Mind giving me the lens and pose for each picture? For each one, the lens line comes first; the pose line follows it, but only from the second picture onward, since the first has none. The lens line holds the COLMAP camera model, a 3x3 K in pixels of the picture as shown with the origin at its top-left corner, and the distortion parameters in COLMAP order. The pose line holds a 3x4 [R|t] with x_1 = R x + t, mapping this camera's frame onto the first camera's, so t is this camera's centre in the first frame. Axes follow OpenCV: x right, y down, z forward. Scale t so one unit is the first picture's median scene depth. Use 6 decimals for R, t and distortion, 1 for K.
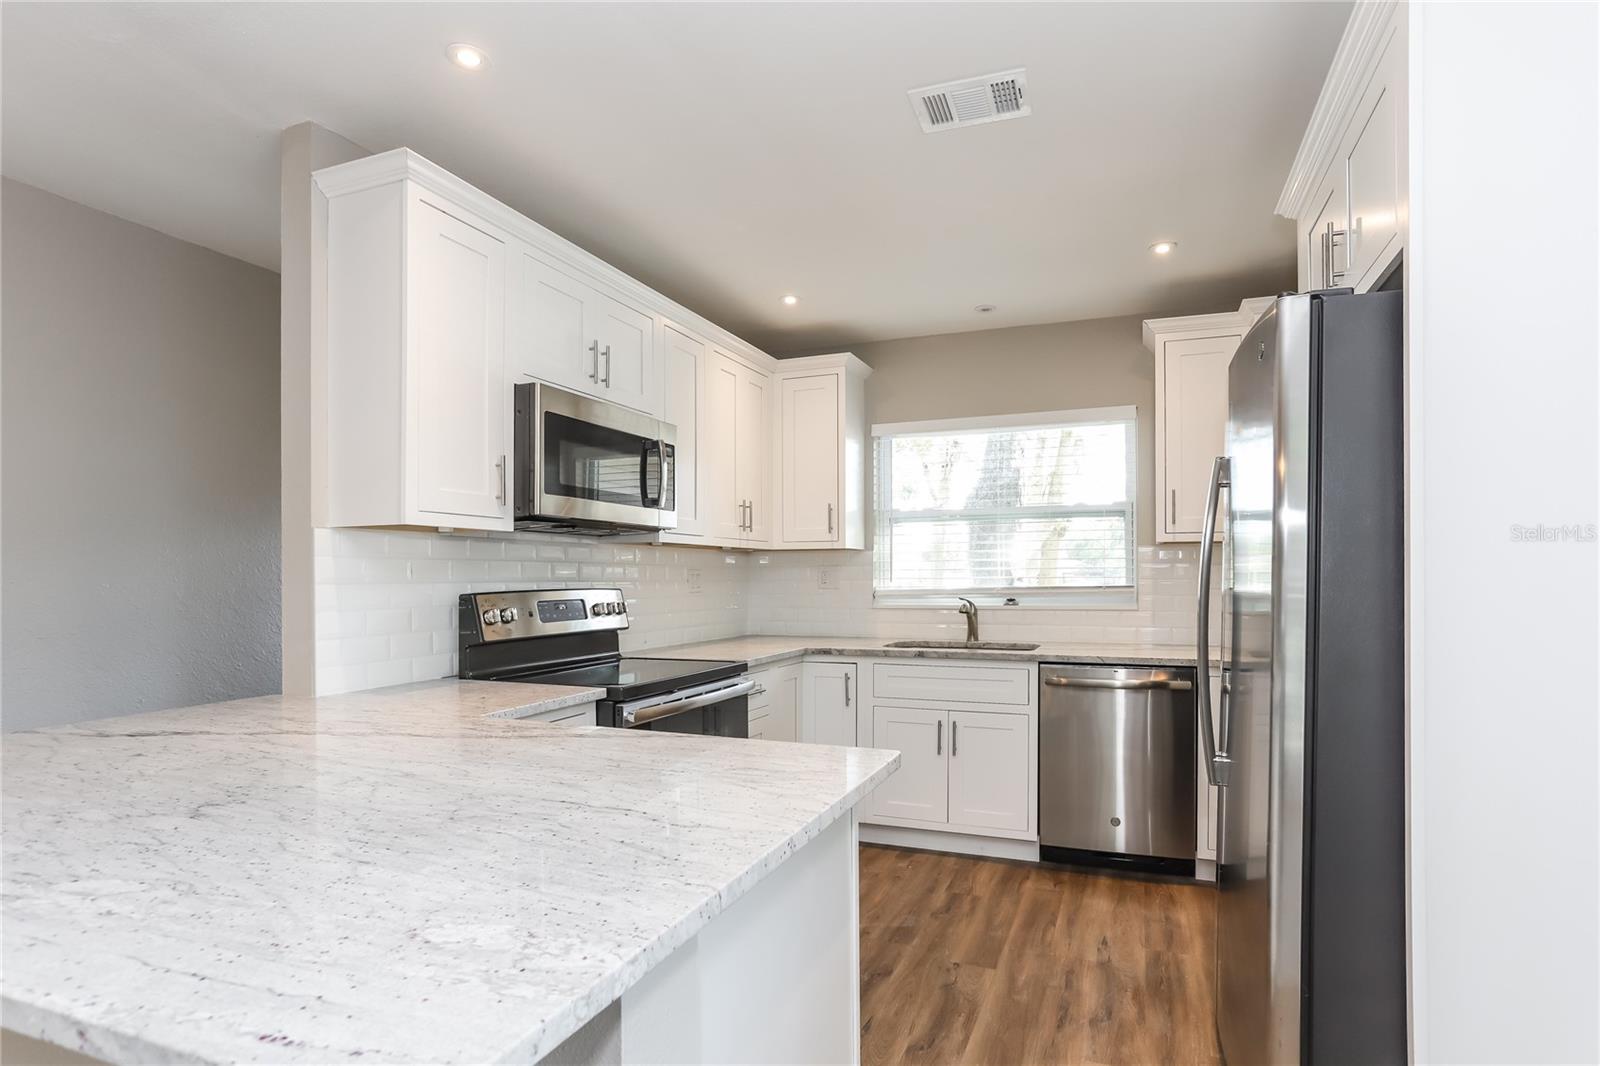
lens RADIAL K [[814.4, 0, 803.0], [0, 814.4, 584.6], [0, 0, 1]] dist [-0.026435, 0.000659]
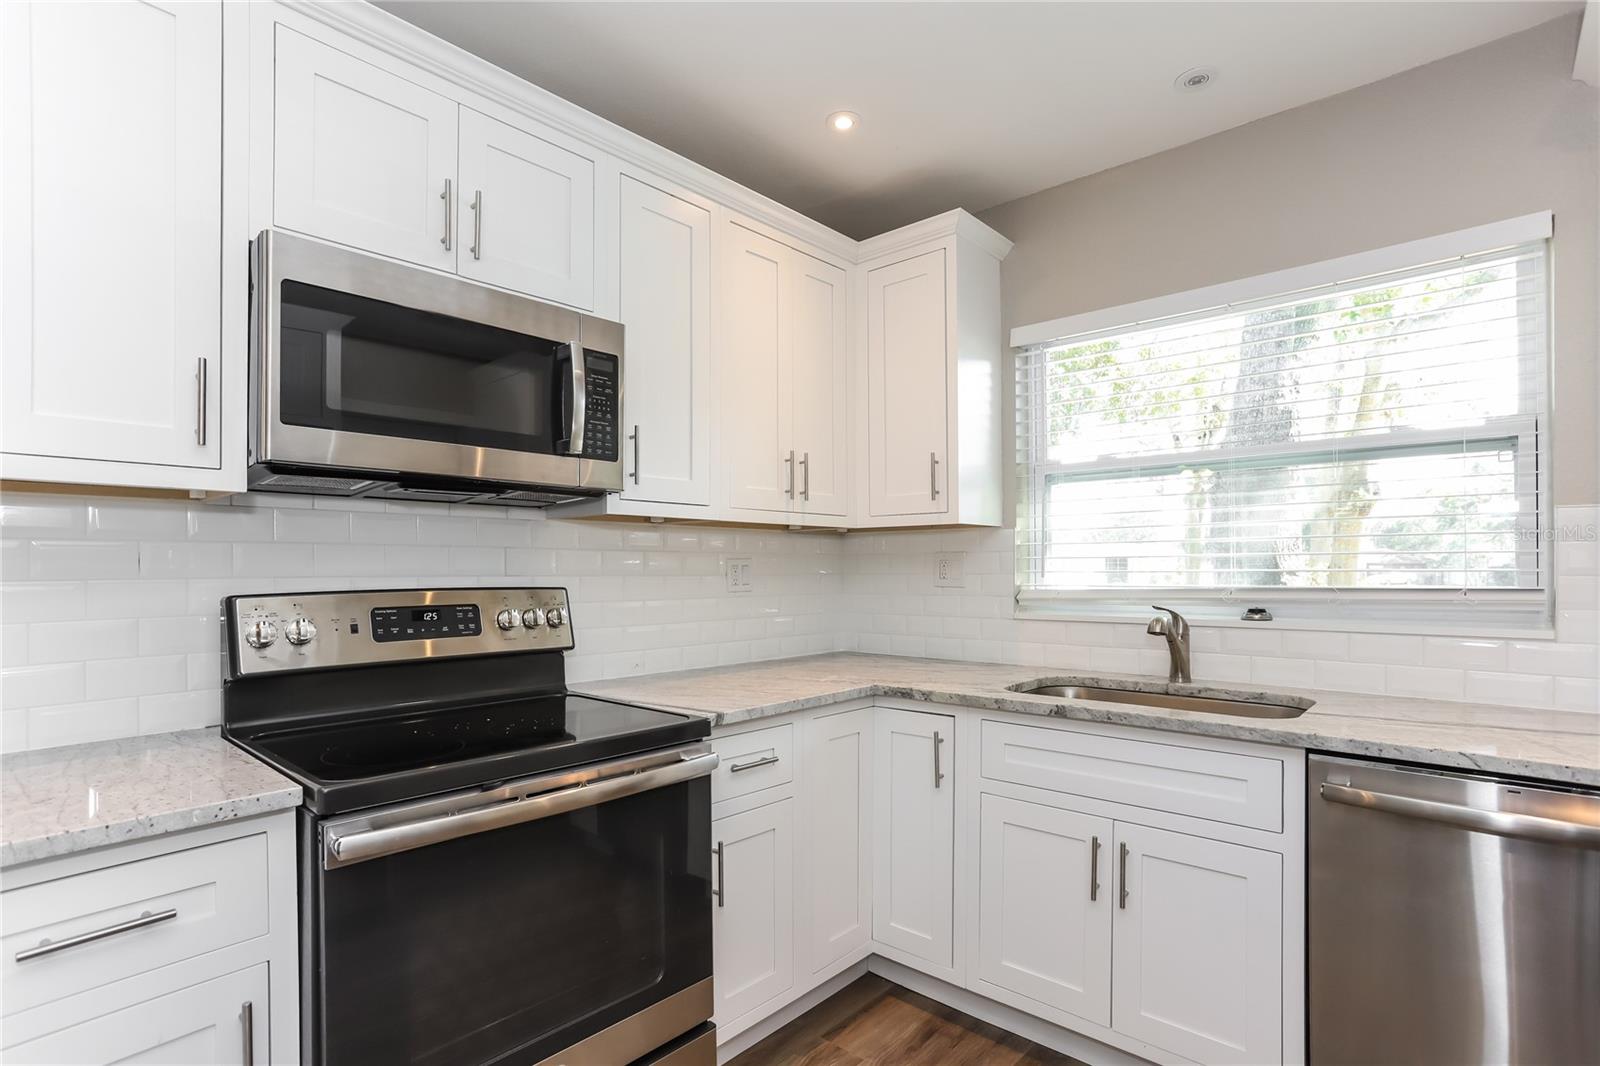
lens RADIAL K [[764.5, 0, 799.4], [0, 764.5, 572.5], [0, 0, 1]] dist [-0.056975, 0.036097]
pose [[0.942841, 0.001094, -0.333240, 0.140362], [-0.003131, 0.999980, -0.005576, -0.003667], [0.333228, 0.006301, 0.942825, 0.436752]]
